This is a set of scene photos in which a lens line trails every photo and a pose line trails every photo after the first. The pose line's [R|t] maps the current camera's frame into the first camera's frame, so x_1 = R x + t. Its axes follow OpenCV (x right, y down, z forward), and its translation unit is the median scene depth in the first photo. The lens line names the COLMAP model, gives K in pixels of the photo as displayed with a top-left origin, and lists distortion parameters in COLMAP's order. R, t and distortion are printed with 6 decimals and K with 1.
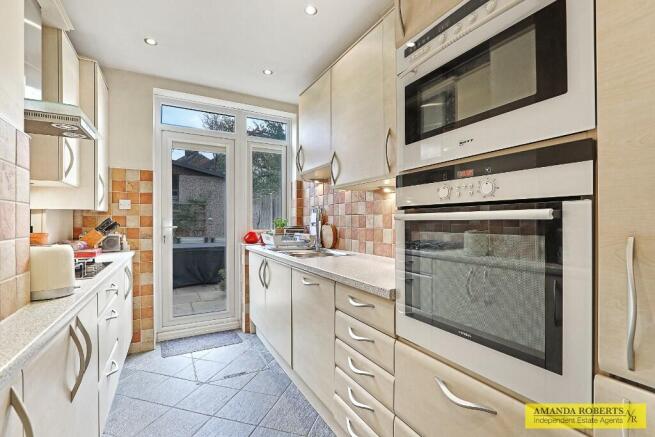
lens RADIAL K [[303.2, 0, 331.0], [0, 303.2, 215.8], [0, 0, 1]] dist [-0.022638, 0.000969]
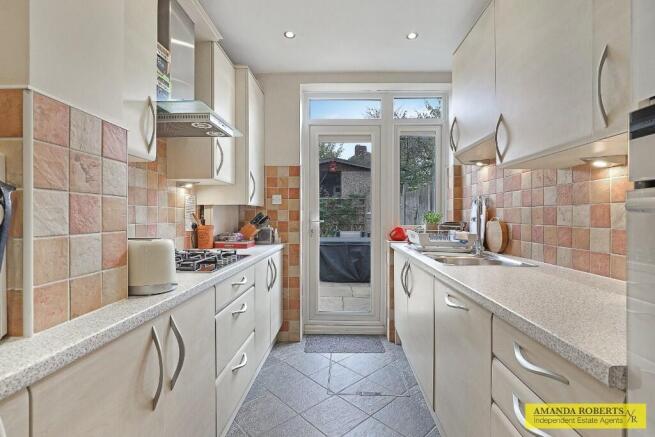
lens RADIAL K [[303.2, 0, 331.0], [0, 303.2, 215.8], [0, 0, 1]] dist [-0.022638, 0.000969]
pose [[0.856259, 0.001786, -0.516543, 0.028454], [0.007347, 0.999851, 0.015636, 0.004360], [0.516494, -0.017184, 0.856118, 0.181116]]
